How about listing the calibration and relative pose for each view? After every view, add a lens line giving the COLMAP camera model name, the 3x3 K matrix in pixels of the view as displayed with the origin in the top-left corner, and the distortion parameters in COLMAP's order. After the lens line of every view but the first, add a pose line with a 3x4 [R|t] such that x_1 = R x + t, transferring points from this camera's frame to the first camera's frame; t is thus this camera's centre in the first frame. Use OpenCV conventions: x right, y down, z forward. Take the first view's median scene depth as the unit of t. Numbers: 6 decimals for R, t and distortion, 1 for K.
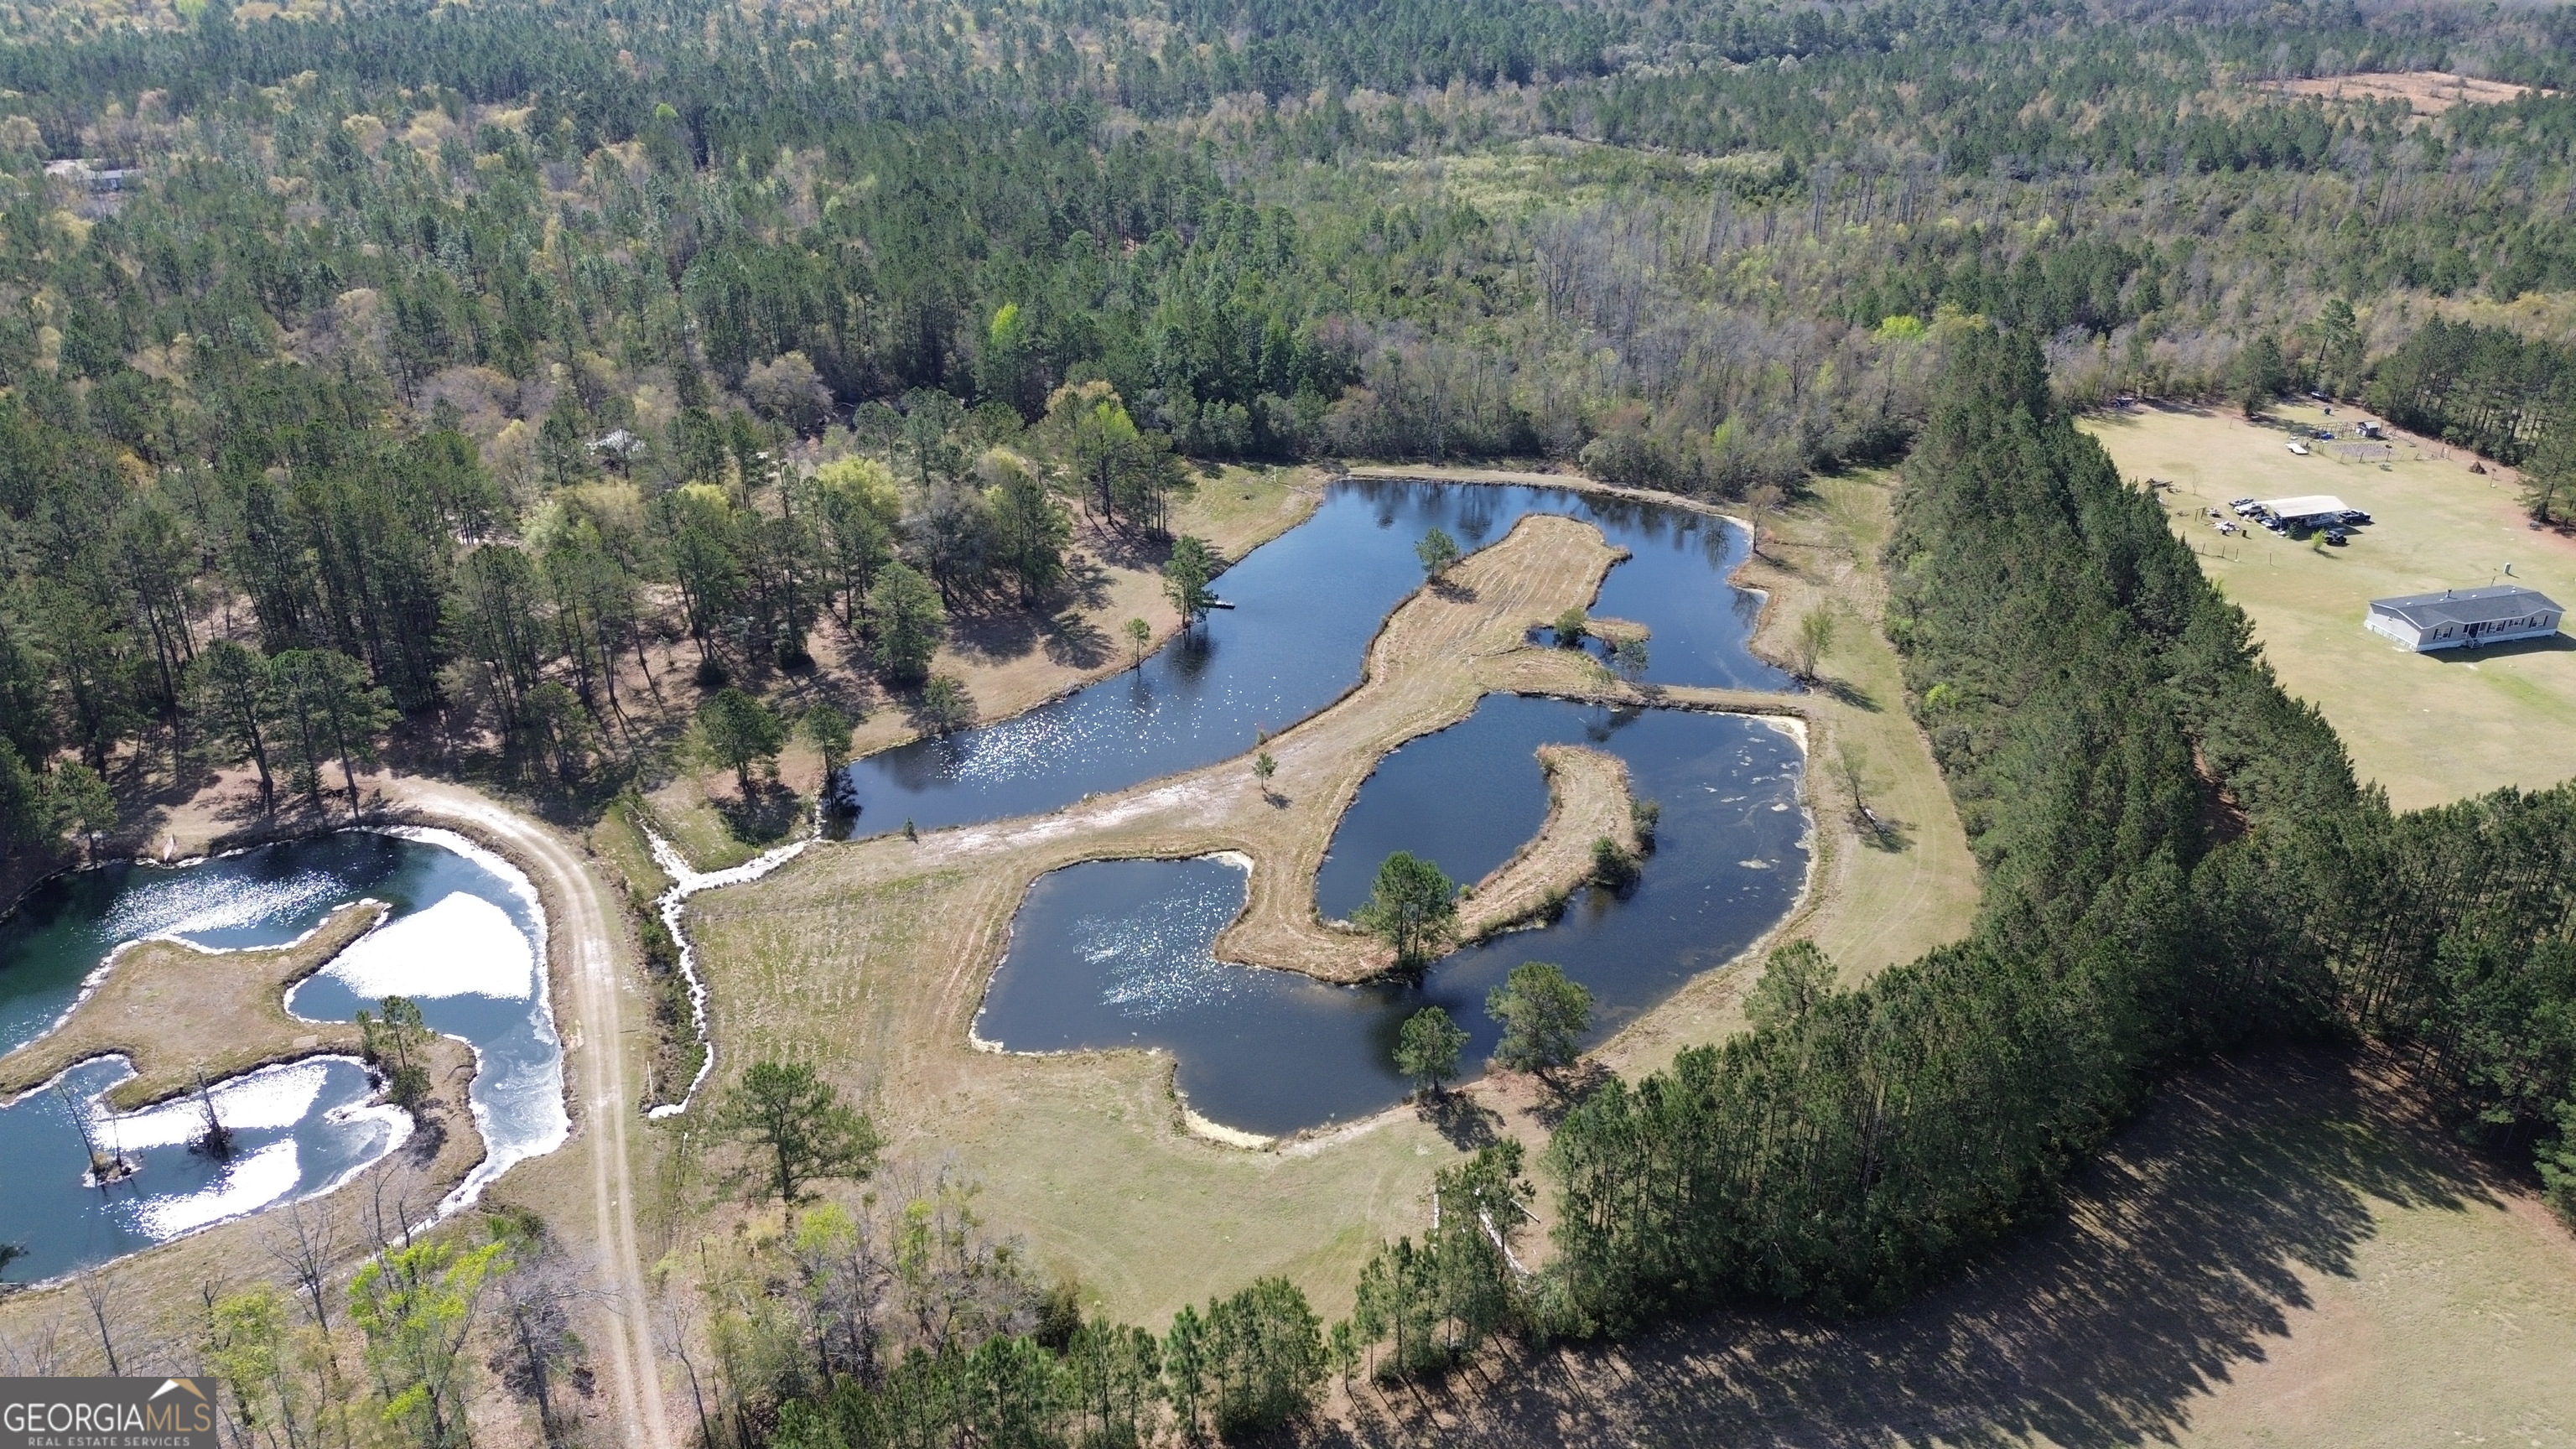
lens RADIAL K [[1826.1, 0, 1288.0], [0, 1826.1, 718.7], [0, 0, 1]] dist [0.070648, -0.064390]
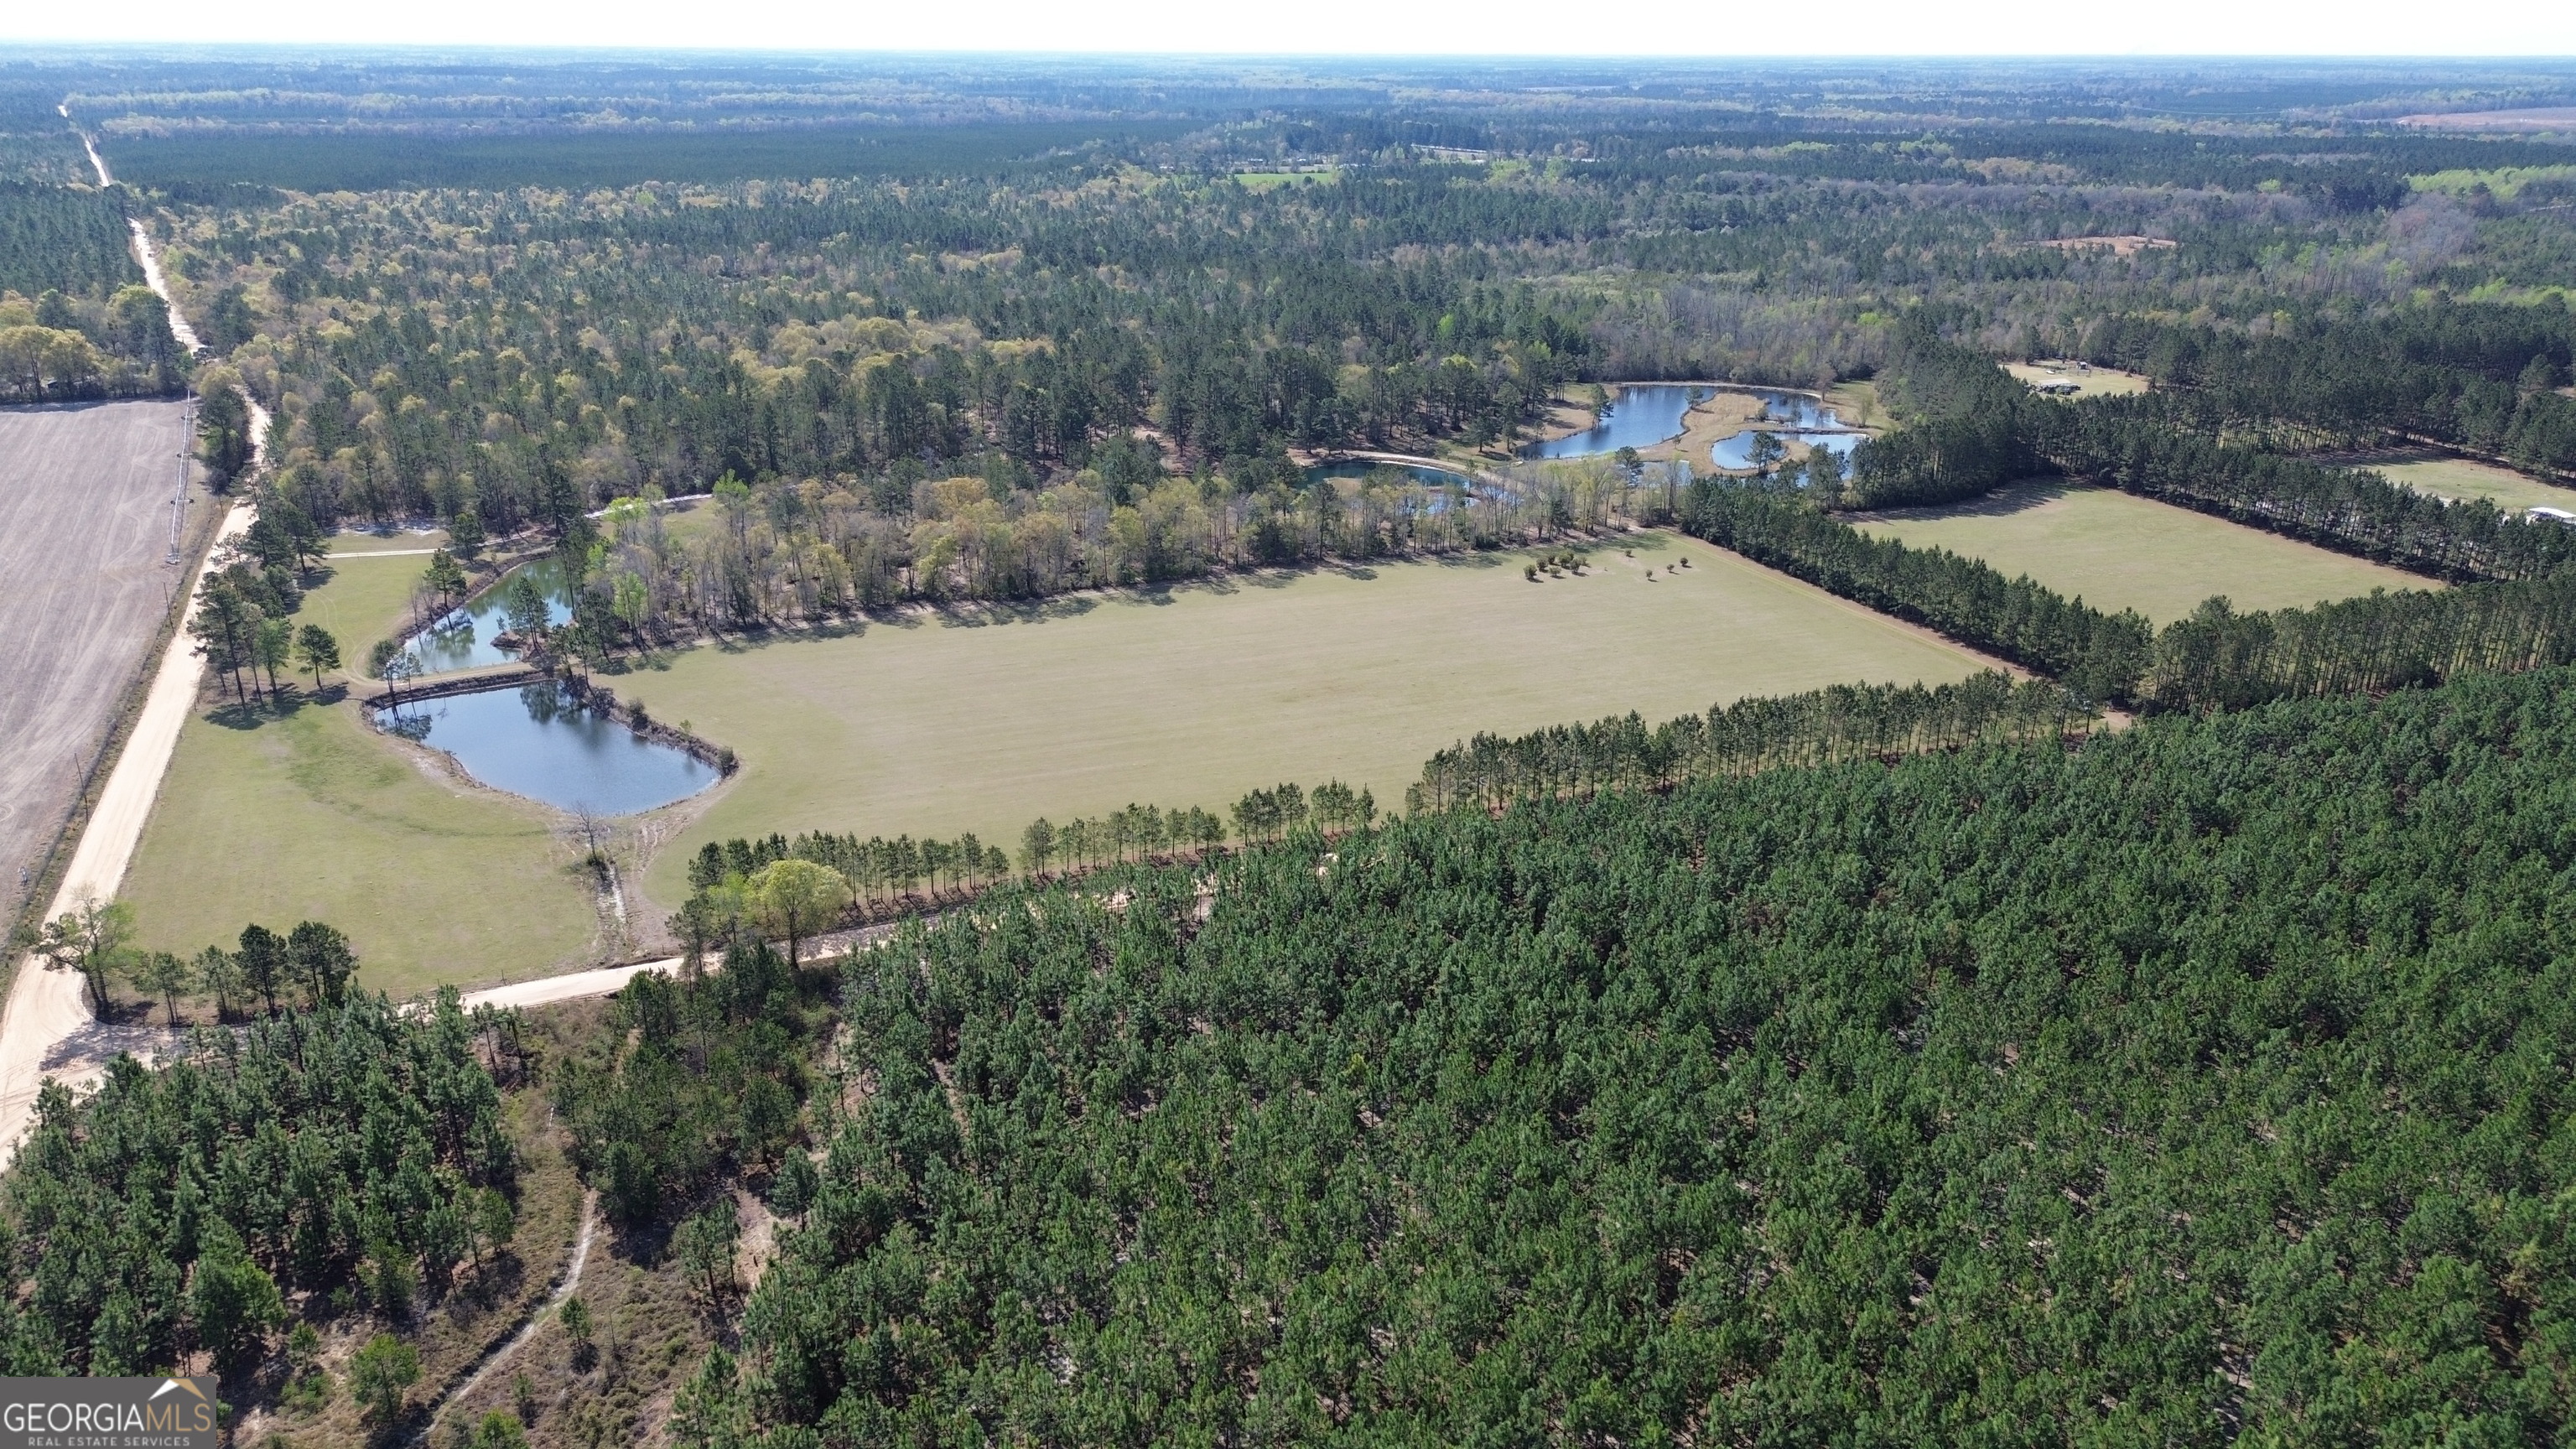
lens RADIAL K [[1826.1, 0, 1310.8], [0, 1826.1, 725.9], [0, 0, 1]] dist [0.070648, -0.064390]
pose [[0.995384, -0.028559, 0.091625, -0.564341], [0.037898, 0.994077, -0.101858, 0.489945], [-0.088174, 0.104860, 0.990570, -1.096006]]
